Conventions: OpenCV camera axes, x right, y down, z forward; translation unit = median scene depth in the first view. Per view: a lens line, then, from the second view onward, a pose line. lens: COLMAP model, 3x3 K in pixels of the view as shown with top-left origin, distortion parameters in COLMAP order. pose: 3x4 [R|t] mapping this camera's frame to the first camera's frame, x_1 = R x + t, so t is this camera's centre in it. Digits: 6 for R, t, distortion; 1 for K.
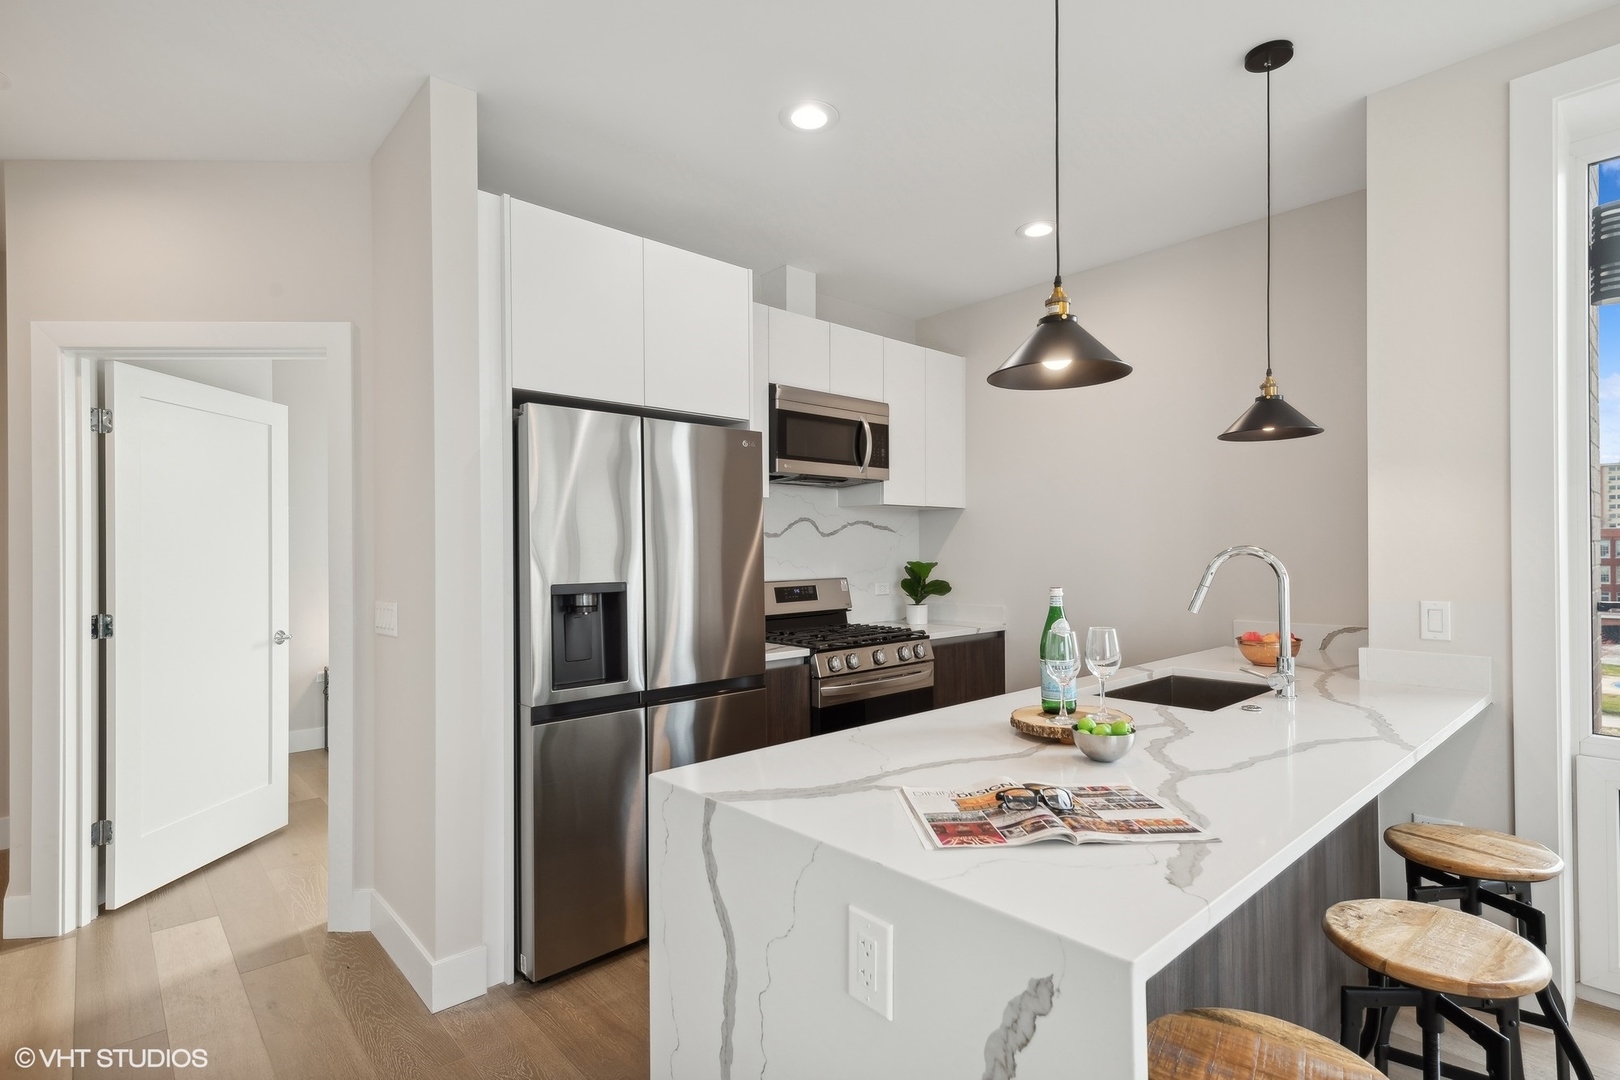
lens RADIAL K [[798.1, 0, 844.3], [0, 798.1, 545.6], [0, 0, 1]] dist [0.015475, -0.000345]
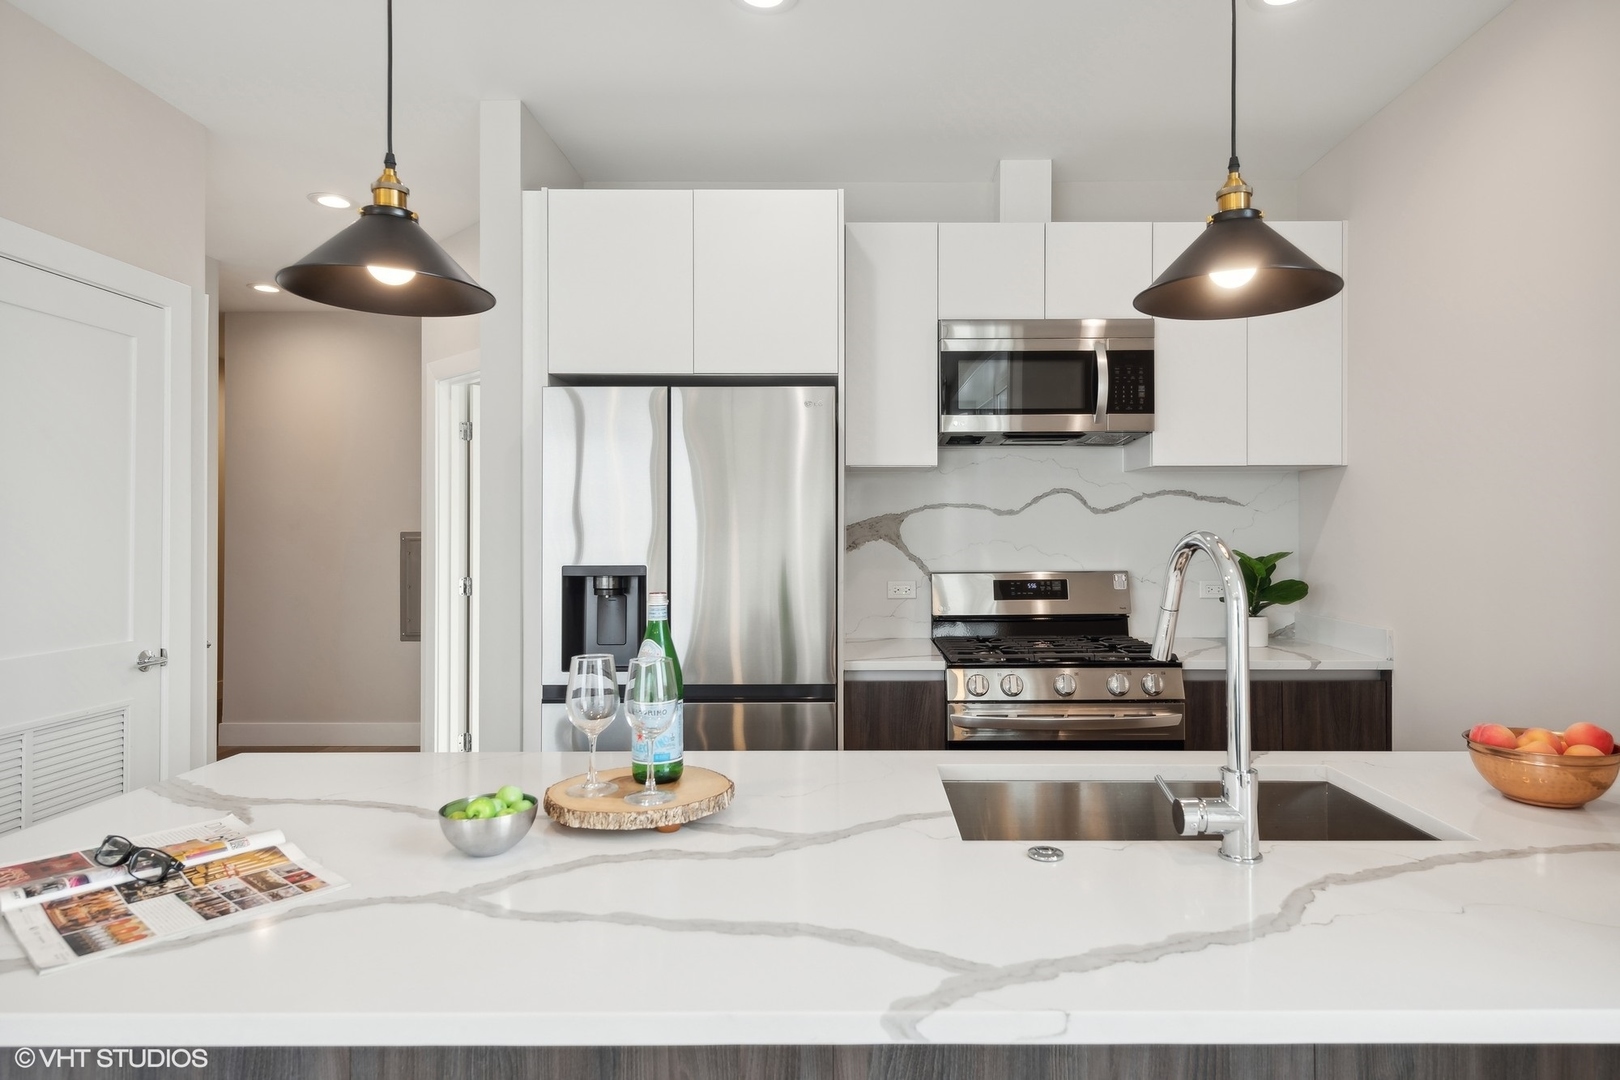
lens RADIAL K [[912.9, 0, 815.6], [0, 912.9, 525.5], [0, 0, 1]] dist [0.010212, -0.000632]
pose [[0.721386, 0.003267, -0.692525, 0.572477], [0.000409, 0.999987, 0.005143, -0.007122], [0.692533, -0.003993, 0.721376, 0.342655]]
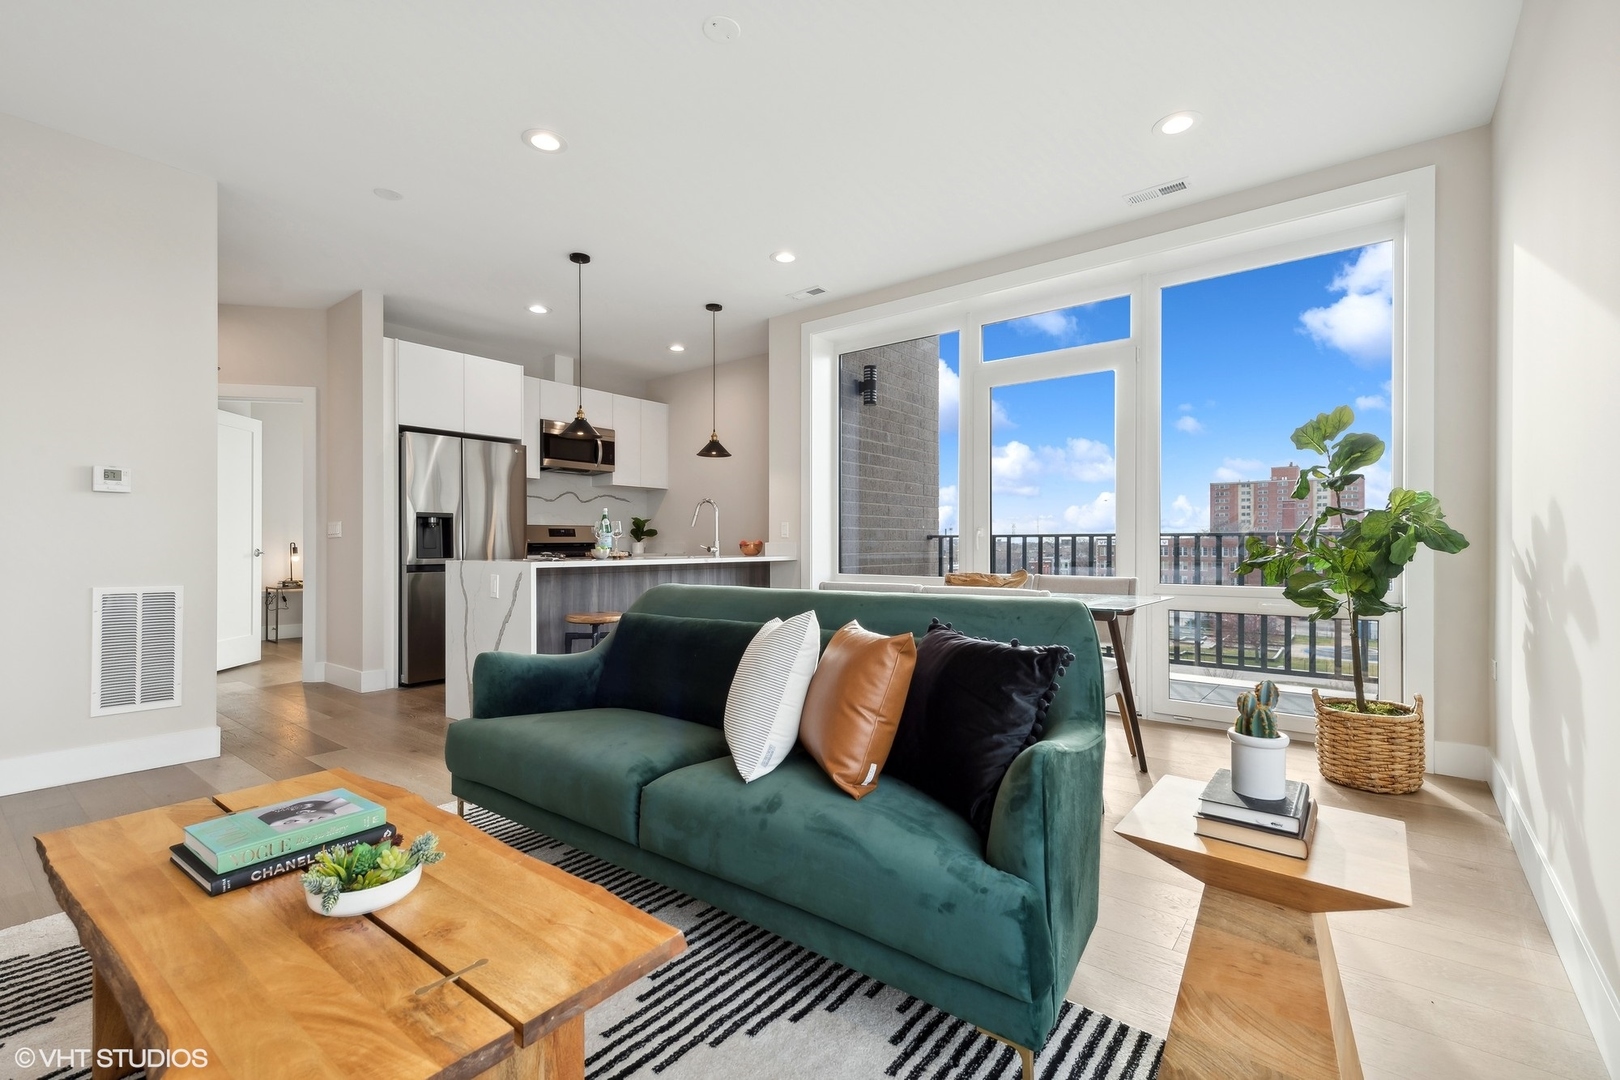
lens RADIAL K [[724.1, 0, 810.0], [0, 724.1, 540.0], [0, 0, 1]] dist [-0.000729, -0.000145]
pose [[0.990789, 0.009556, 0.135079, 0.409750], [-0.009956, 0.999948, 0.002285, 0.098666], [-0.135050, -0.003608, 0.990832, -1.050138]]
